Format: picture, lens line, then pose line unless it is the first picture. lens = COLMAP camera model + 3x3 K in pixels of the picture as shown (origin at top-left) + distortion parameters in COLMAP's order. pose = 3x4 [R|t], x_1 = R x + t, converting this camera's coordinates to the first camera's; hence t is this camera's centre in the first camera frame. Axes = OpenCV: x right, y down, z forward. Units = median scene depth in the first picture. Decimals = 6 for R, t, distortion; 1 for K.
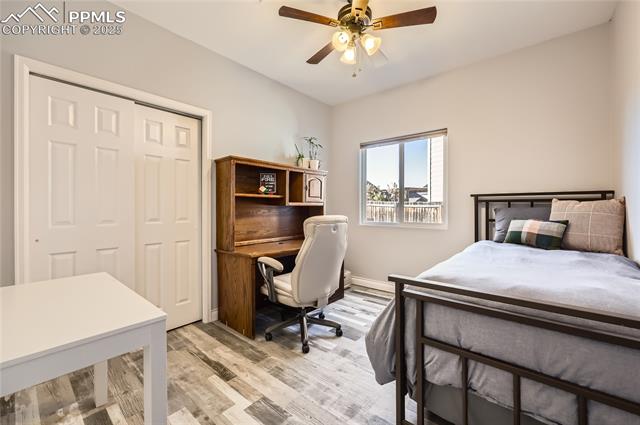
lens RADIAL K [[261.3, 0, 323.2], [0, 261.3, 208.6], [0, 0, 1]] dist [-0.002433, -0.000810]
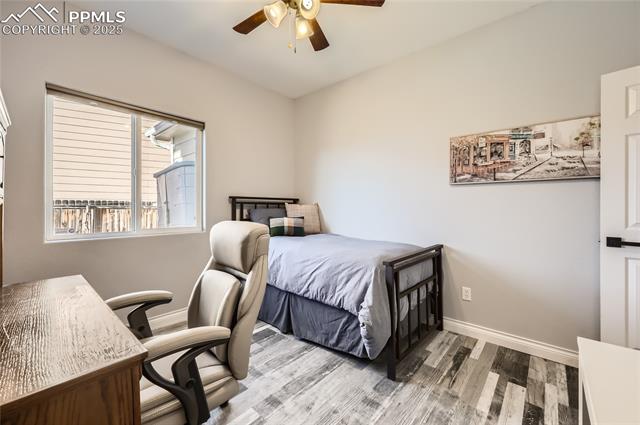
lens RADIAL K [[261.3, 0, 323.3], [0, 261.3, 209.4], [0, 0, 1]] dist [-0.002433, -0.000810]
pose [[0.012304, -0.005397, 0.999910, -0.609231], [0.004523, 0.999976, 0.005342, -0.006607], [-0.999914, 0.004457, 0.012328, 0.766323]]
